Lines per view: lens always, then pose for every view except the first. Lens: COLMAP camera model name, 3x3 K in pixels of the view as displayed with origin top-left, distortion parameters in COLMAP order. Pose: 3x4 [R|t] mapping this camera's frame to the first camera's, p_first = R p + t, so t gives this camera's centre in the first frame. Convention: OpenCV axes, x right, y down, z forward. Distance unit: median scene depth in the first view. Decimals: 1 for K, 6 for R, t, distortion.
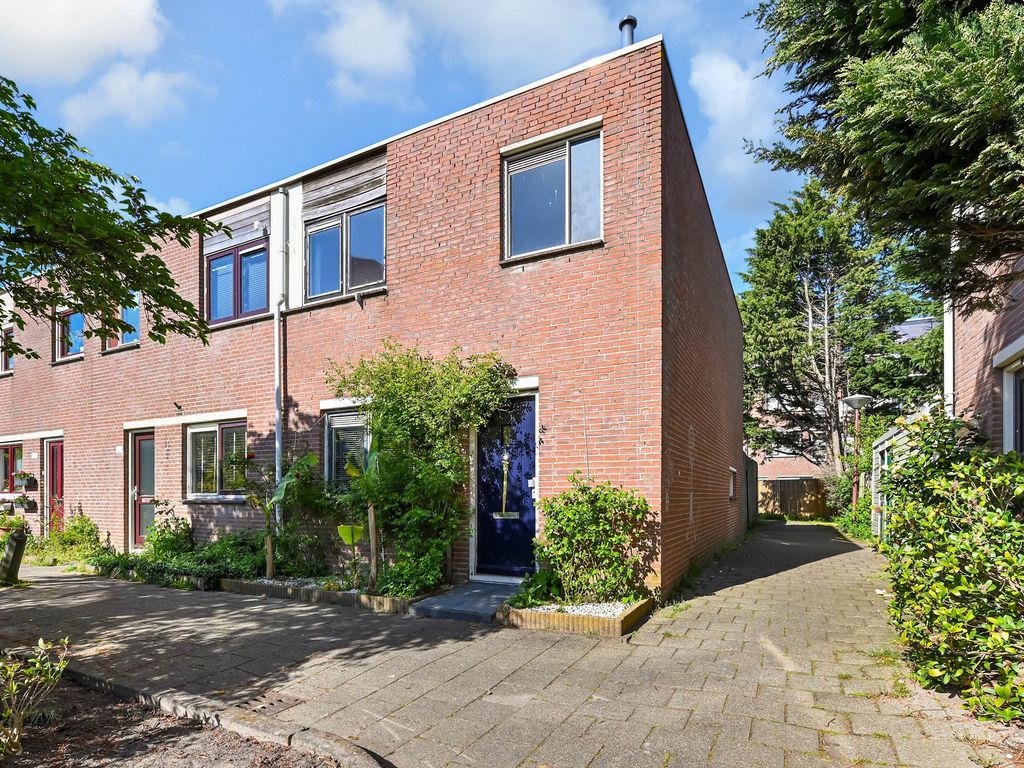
lens RADIAL K [[542.9, 0, 508.6], [0, 542.9, 495.2], [0, 0, 1]] dist [-0.000925, -0.000553]
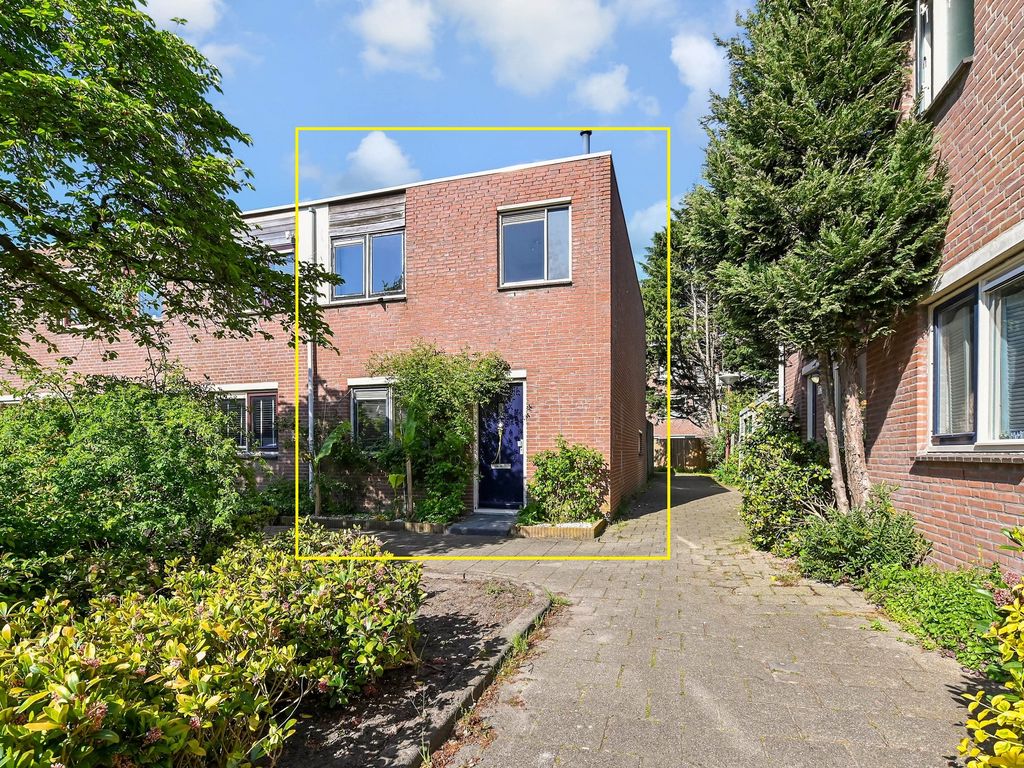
lens RADIAL K [[521.1, 0, 511.7], [0, 521.1, 454.0], [0, 0, 1]] dist [0.001162, 0.000046]
pose [[0.984800, -0.001279, 0.173687, -0.216116], [0.000051, 0.999975, 0.007073, -0.004557], [-0.173692, -0.006957, 0.984775, -0.349719]]
